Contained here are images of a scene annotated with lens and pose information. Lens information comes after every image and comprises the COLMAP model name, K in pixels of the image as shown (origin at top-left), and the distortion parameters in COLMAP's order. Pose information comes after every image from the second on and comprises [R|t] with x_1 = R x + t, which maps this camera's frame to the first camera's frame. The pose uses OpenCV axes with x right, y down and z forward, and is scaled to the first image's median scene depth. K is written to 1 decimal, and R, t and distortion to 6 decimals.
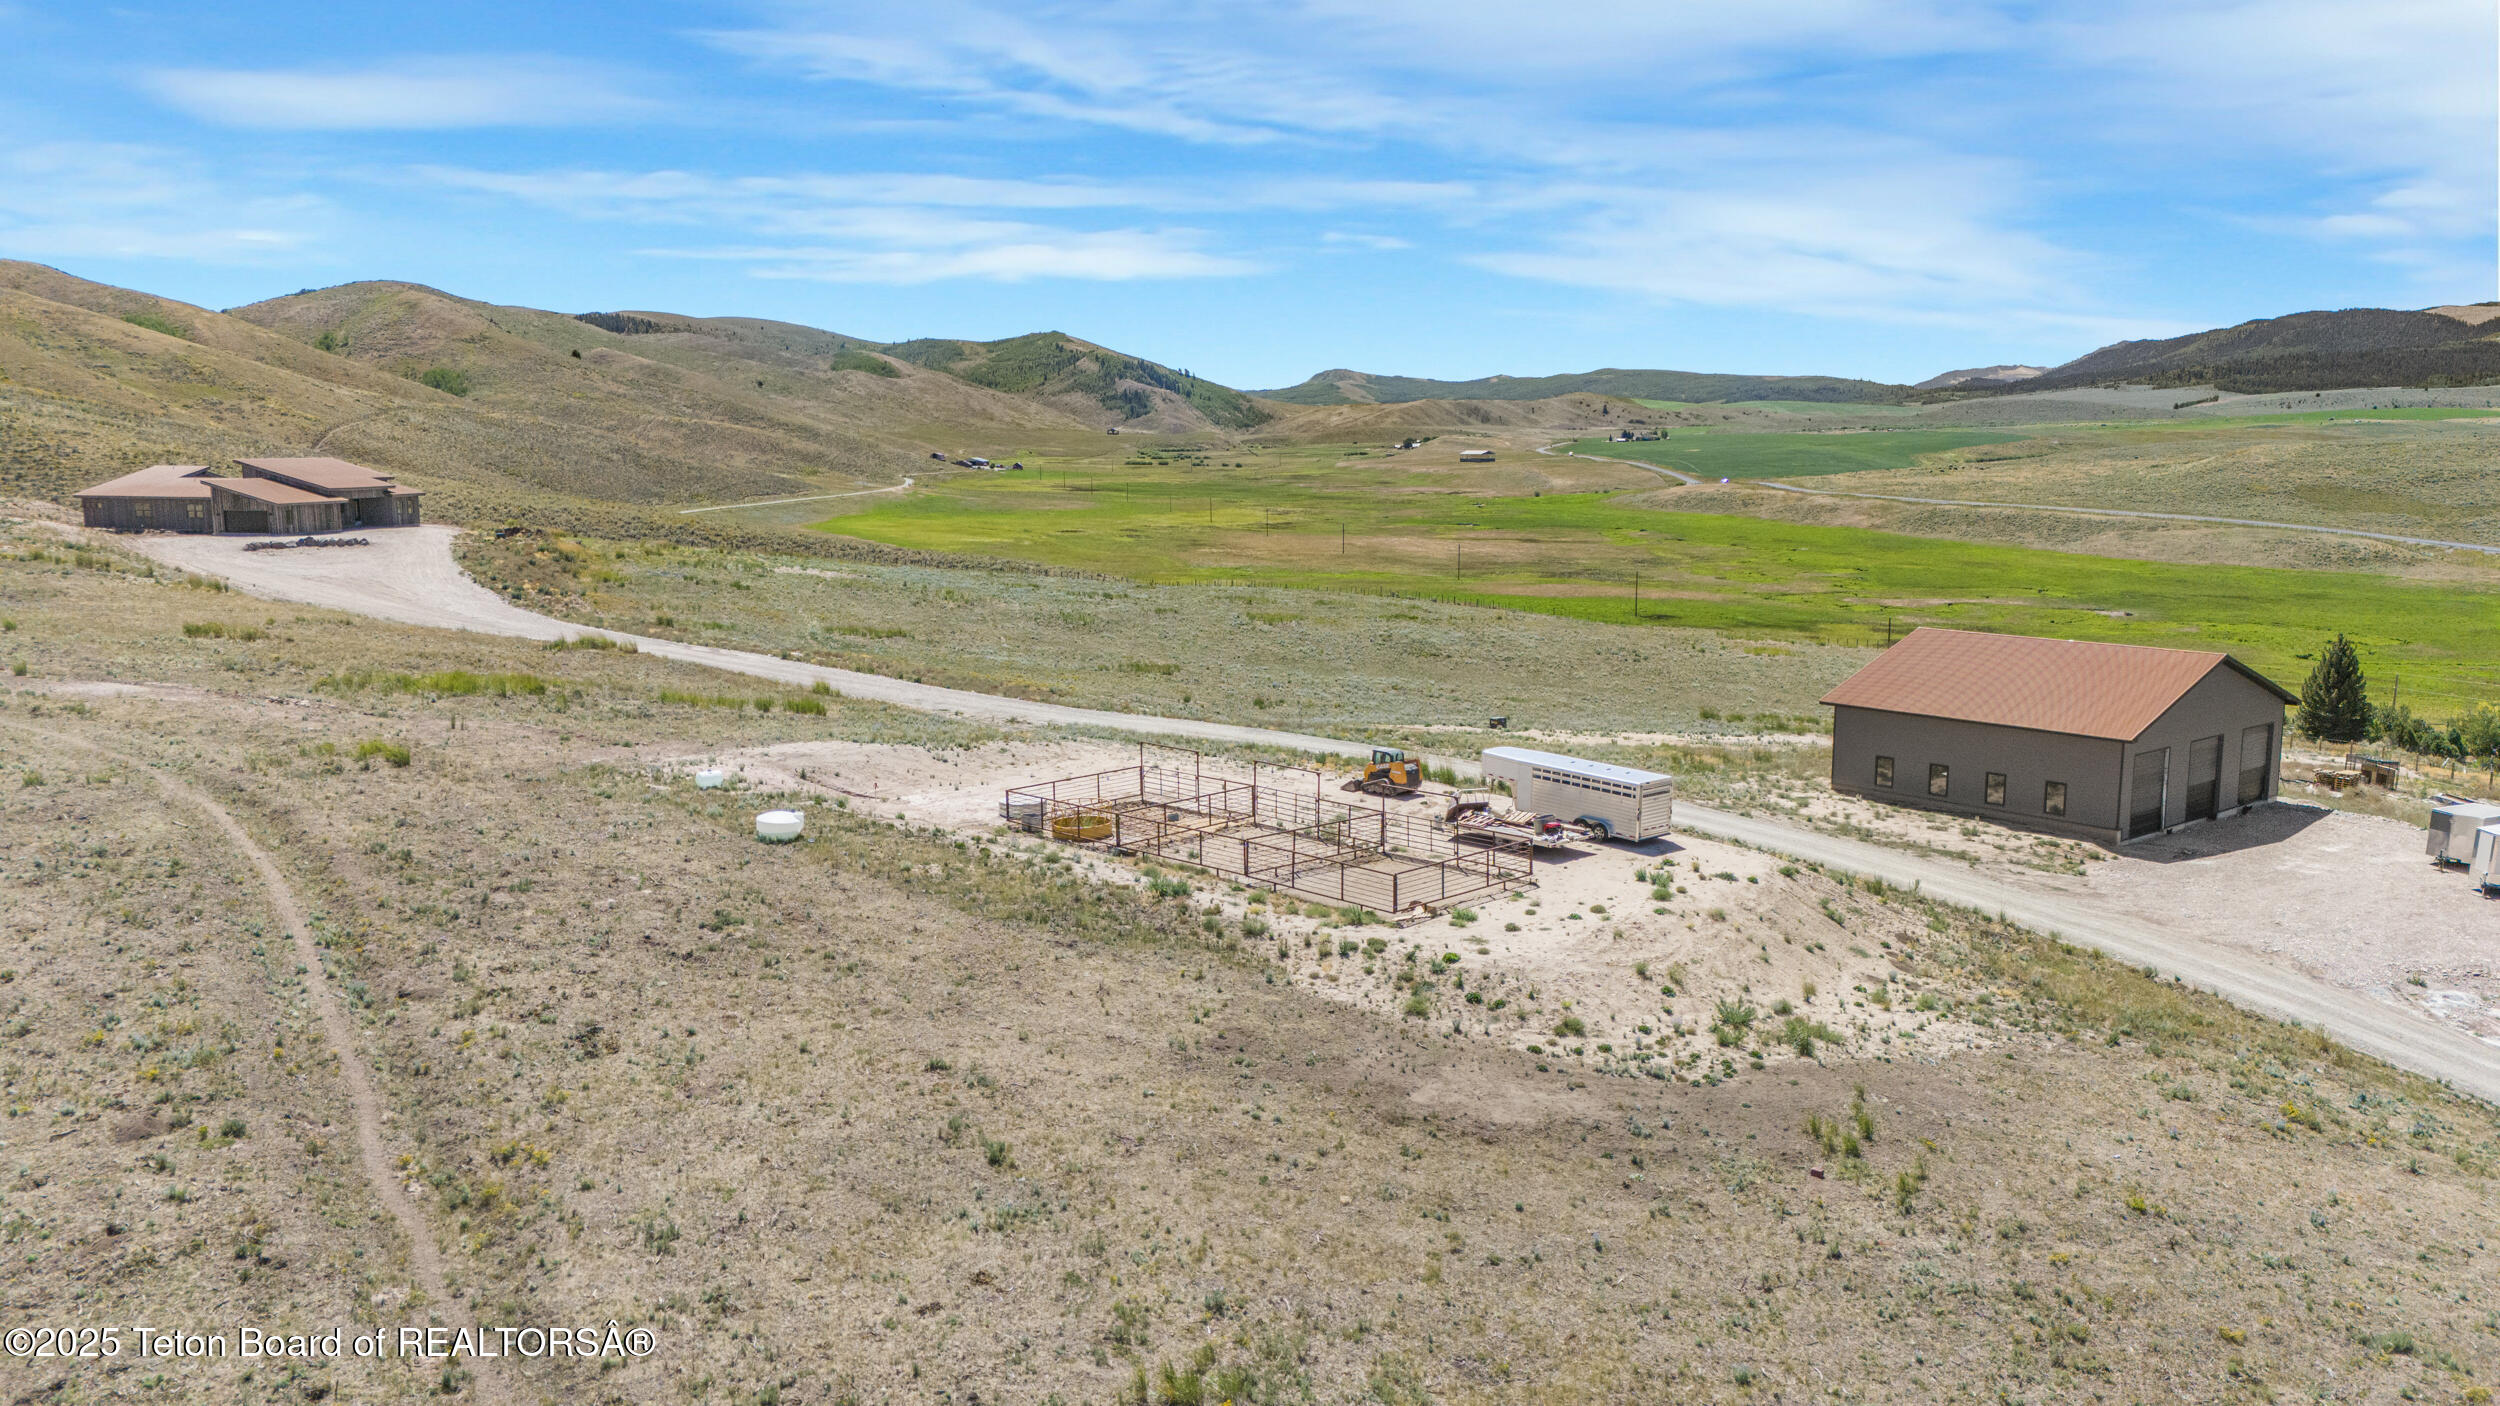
lens RADIAL K [[1828.9, 0, 1250.0], [0, 1828.9, 703.0], [0, 0, 1]] dist [0.076308, -0.063377]
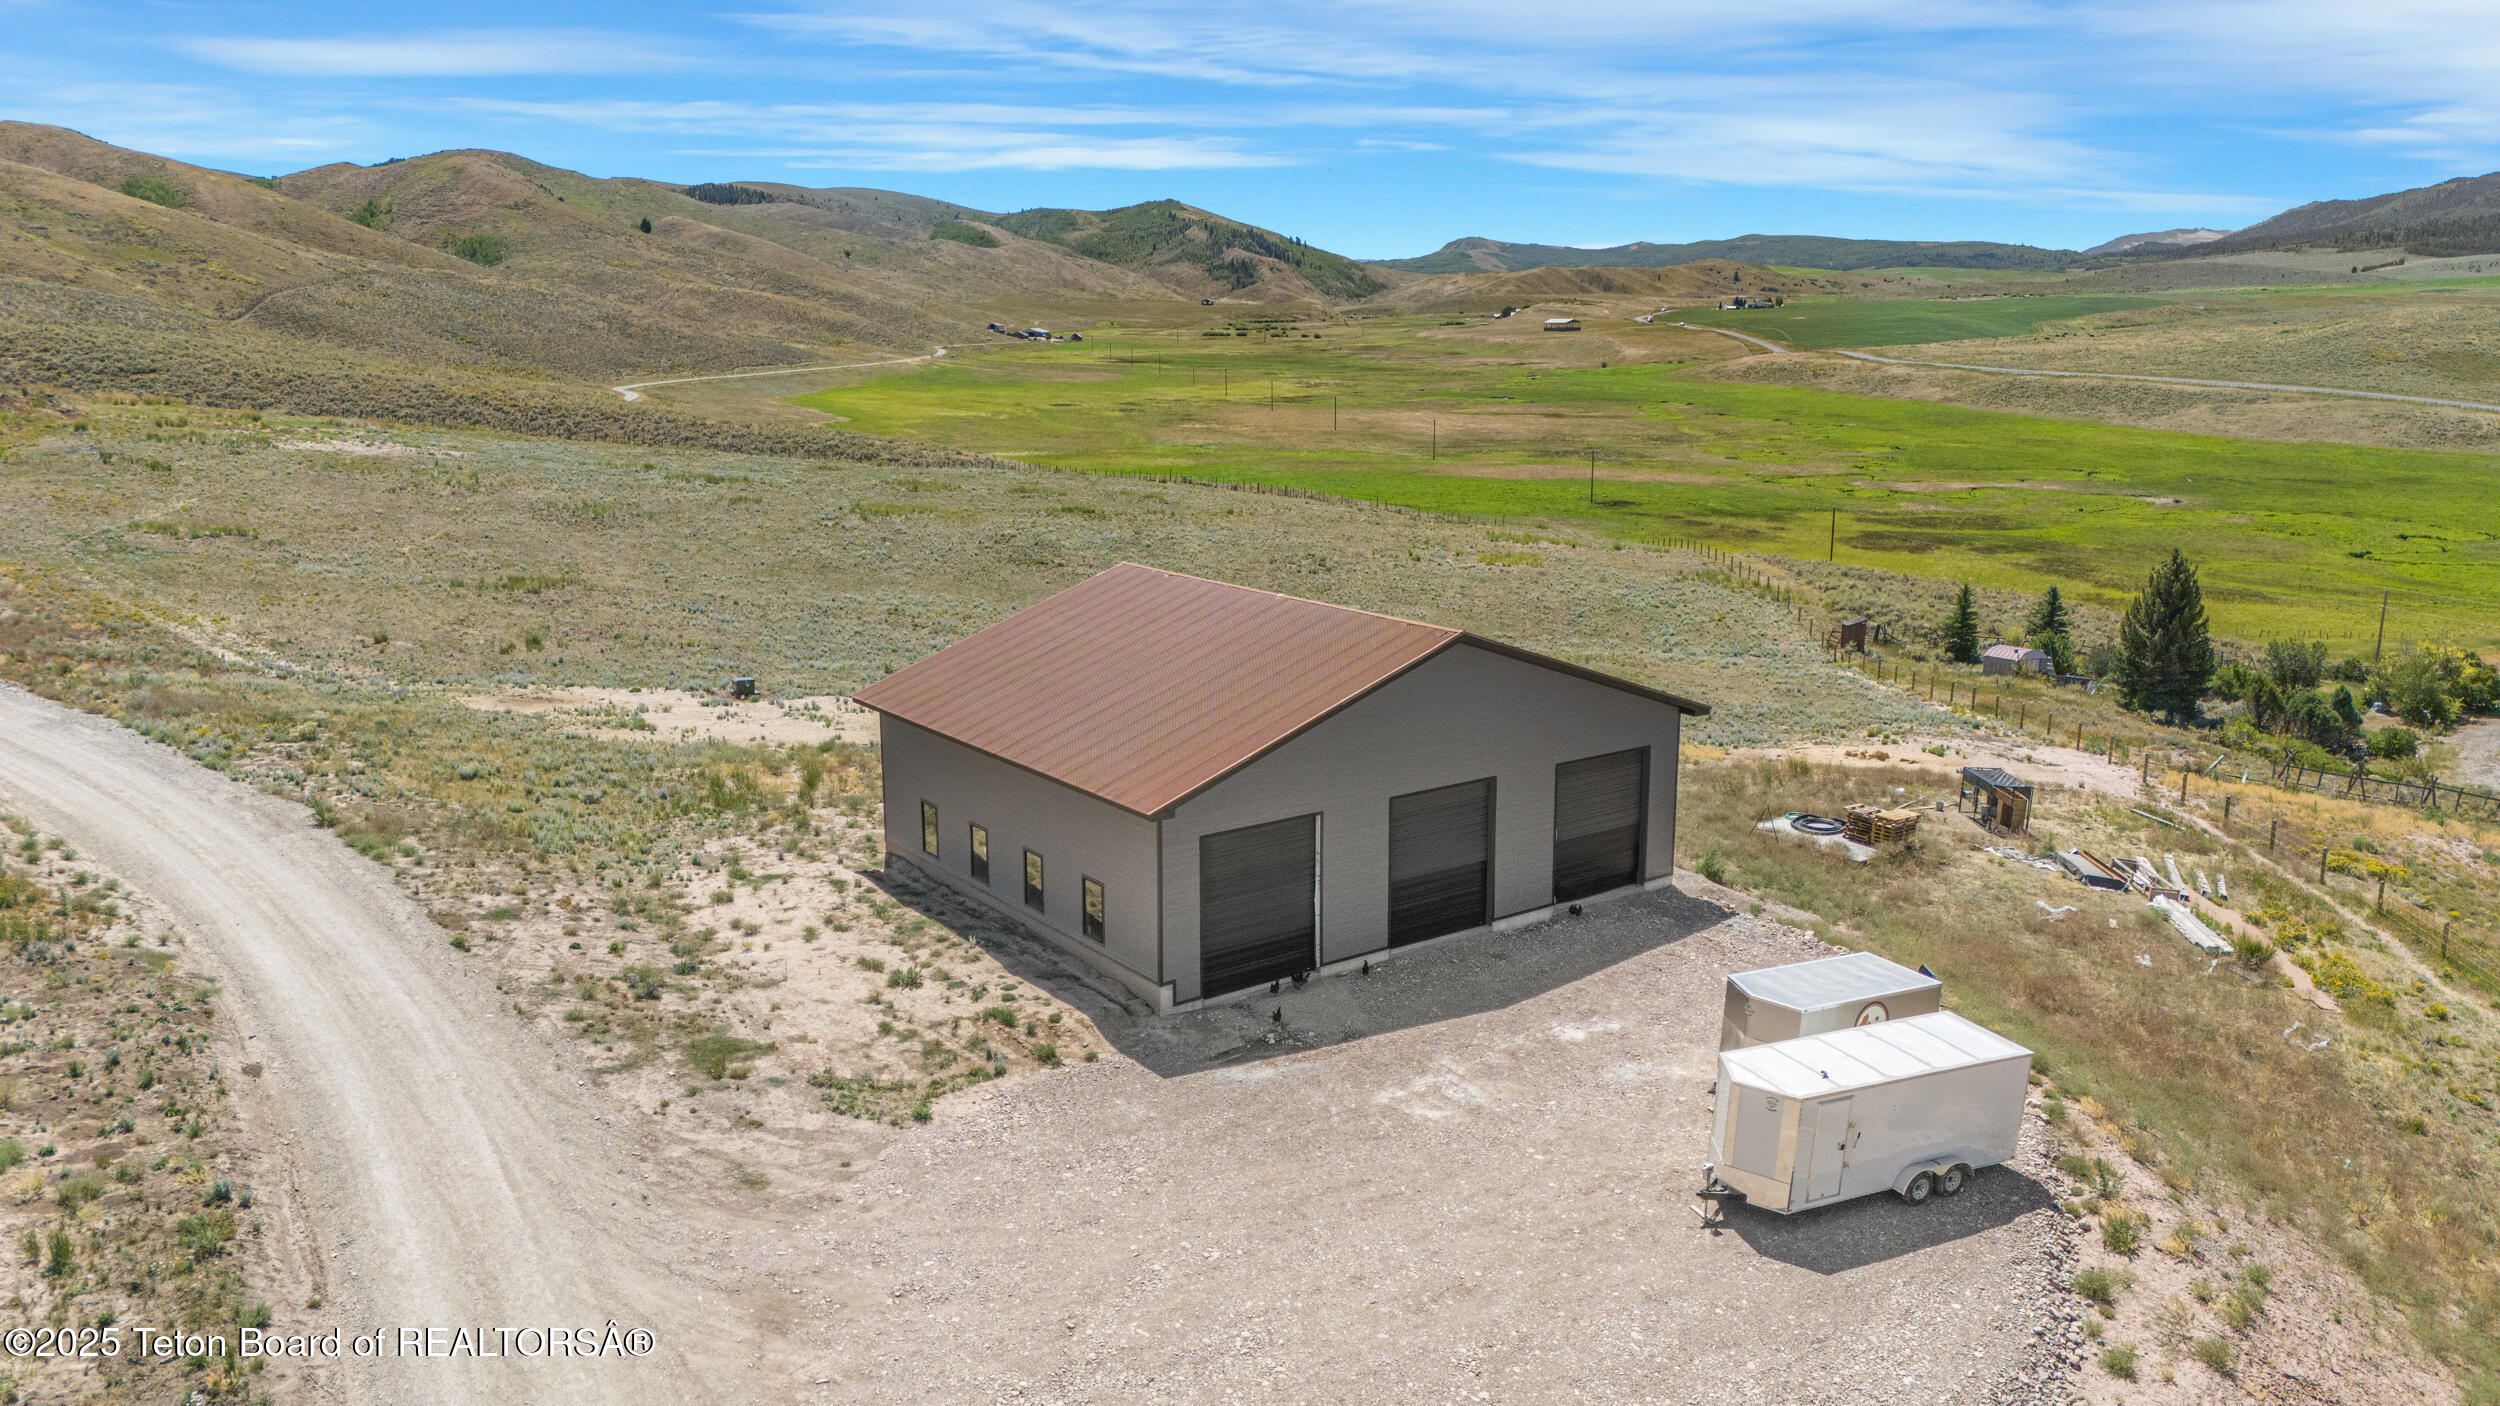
lens RADIAL K [[1830.5, 0, 1250.0], [0, 1830.5, 703.0], [0, 0, 1]] dist [0.074017, -0.069965]
pose [[0.997310, 0.012902, -0.072158, 0.042274], [-0.008062, 0.997723, 0.066966, -0.003403], [0.072857, -0.066204, 0.995143, 0.041087]]
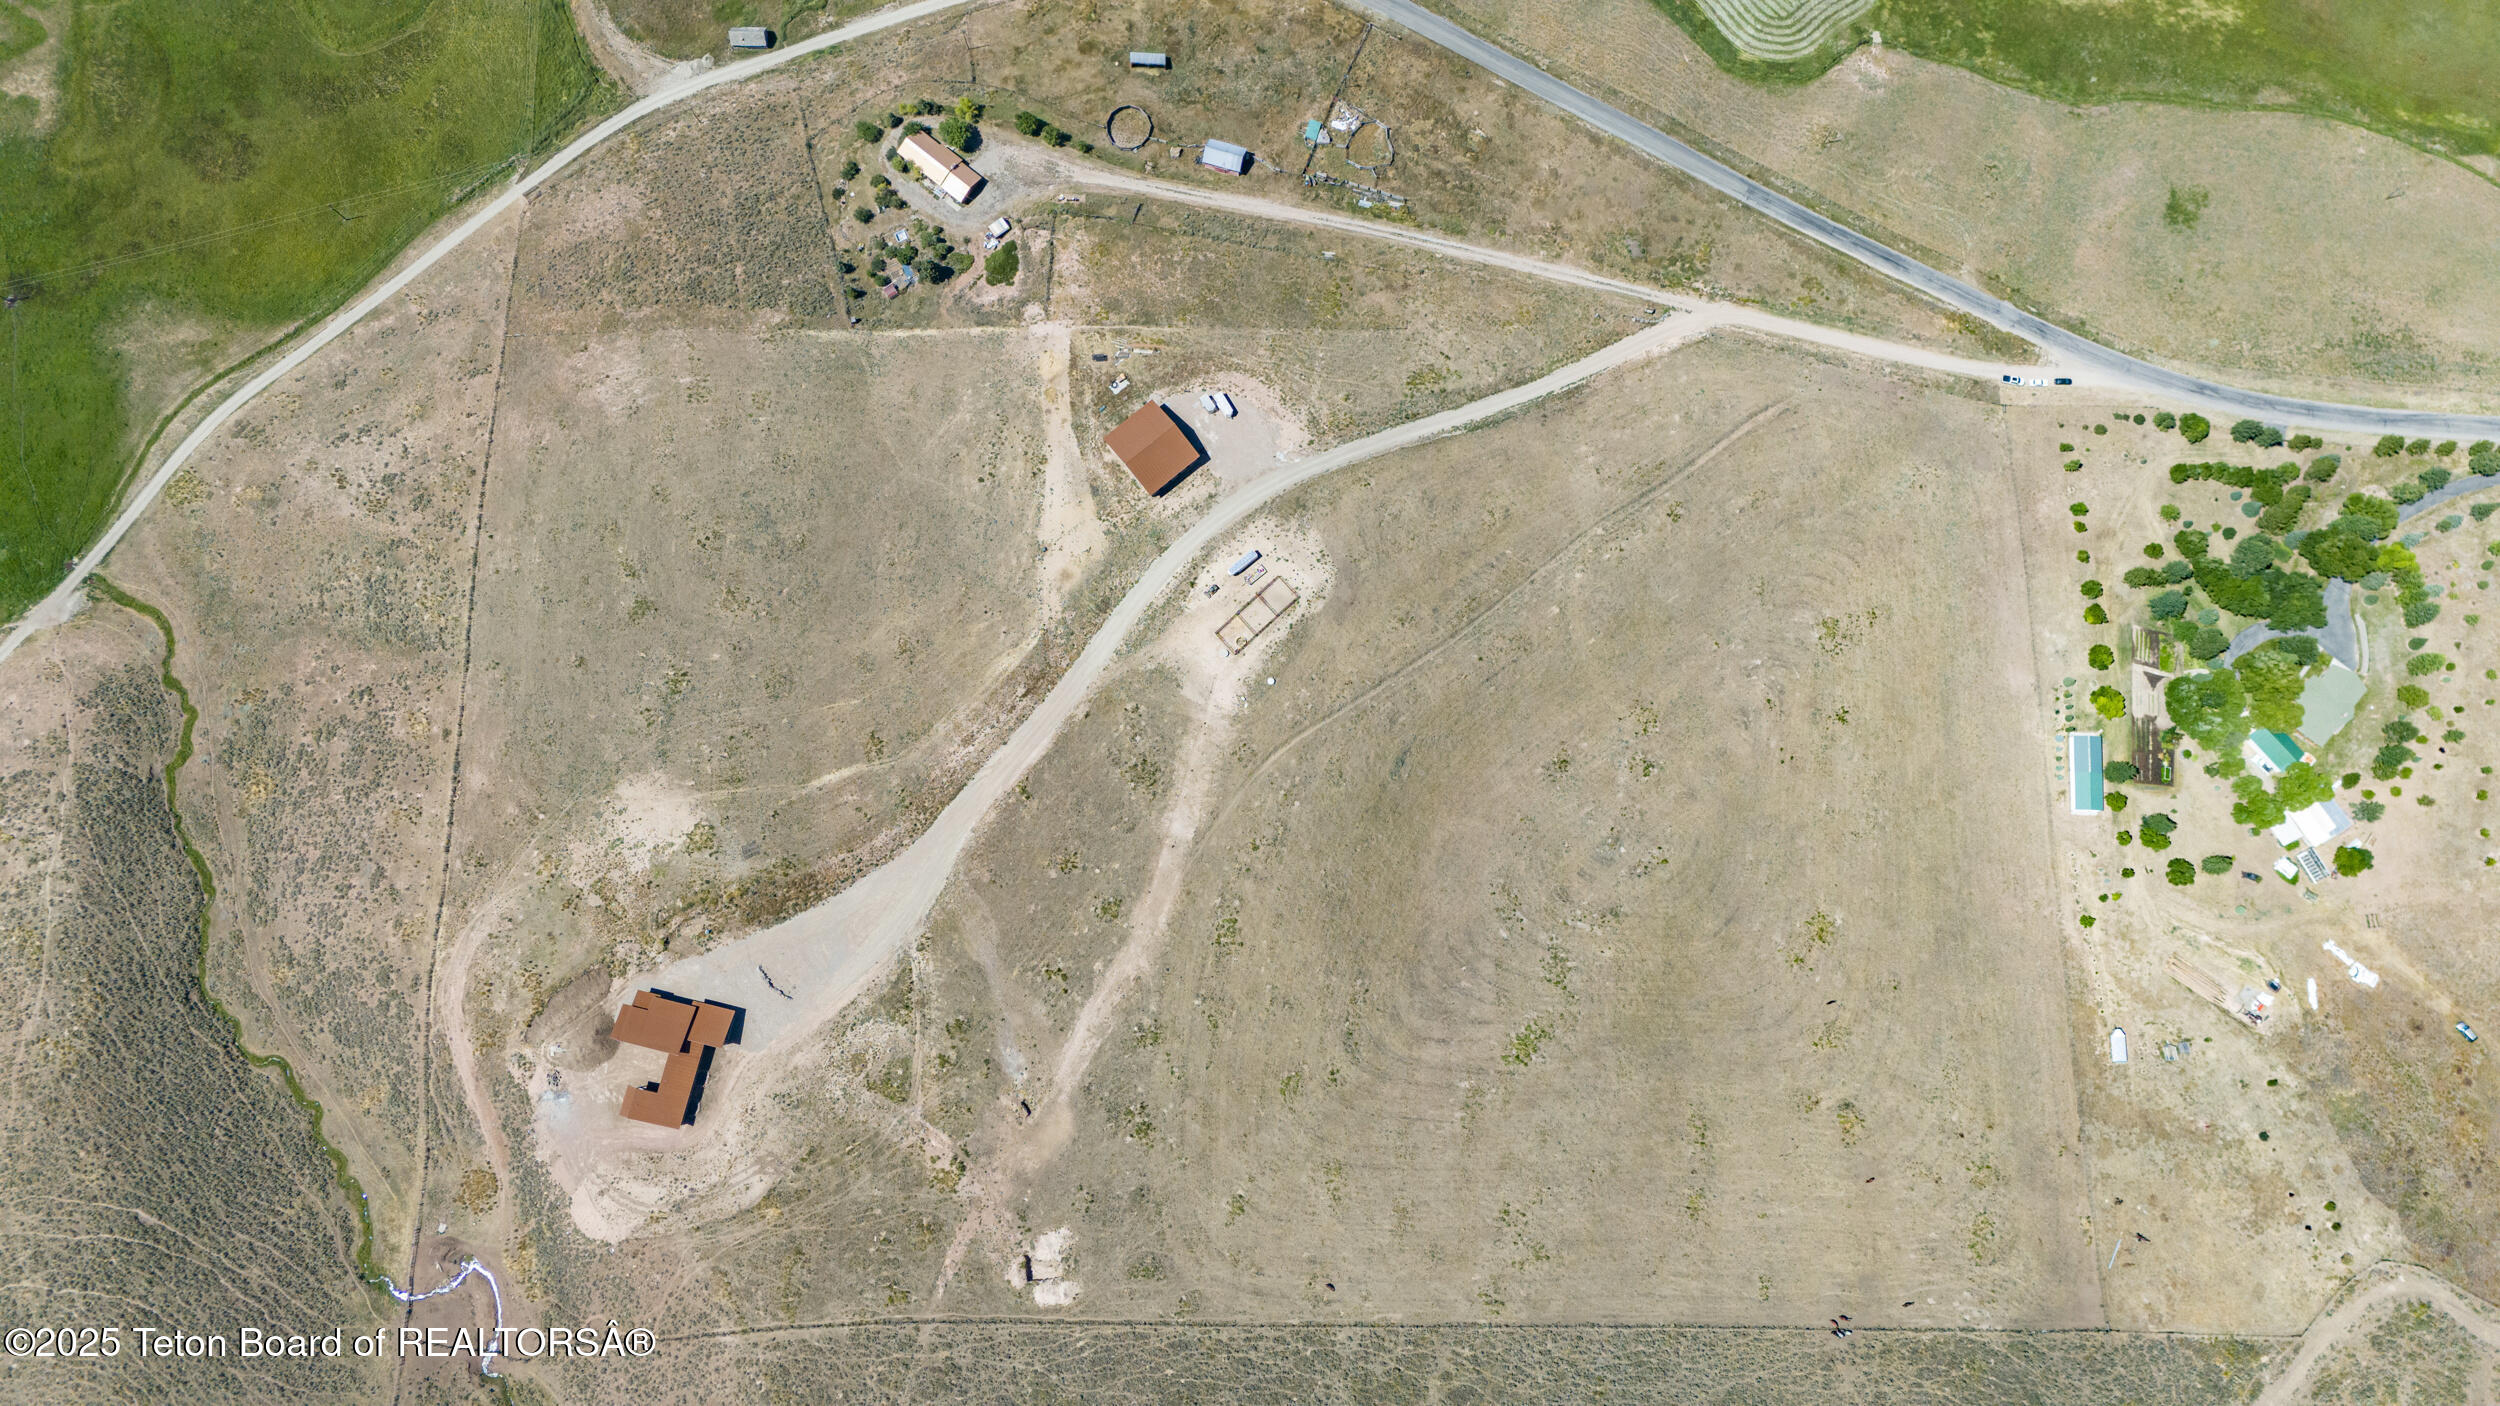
lens RADIAL K [[1830.5, 0, 1250.0], [0, 1830.5, 703.0], [0, 0, 1]] dist [0.074017, -0.069965]
pose [[0.019727, -0.988104, 0.152514, -0.084360], [0.169202, 0.153643, 0.973532, -0.402852], [-0.985384, 0.006601, 0.170220, -0.005856]]
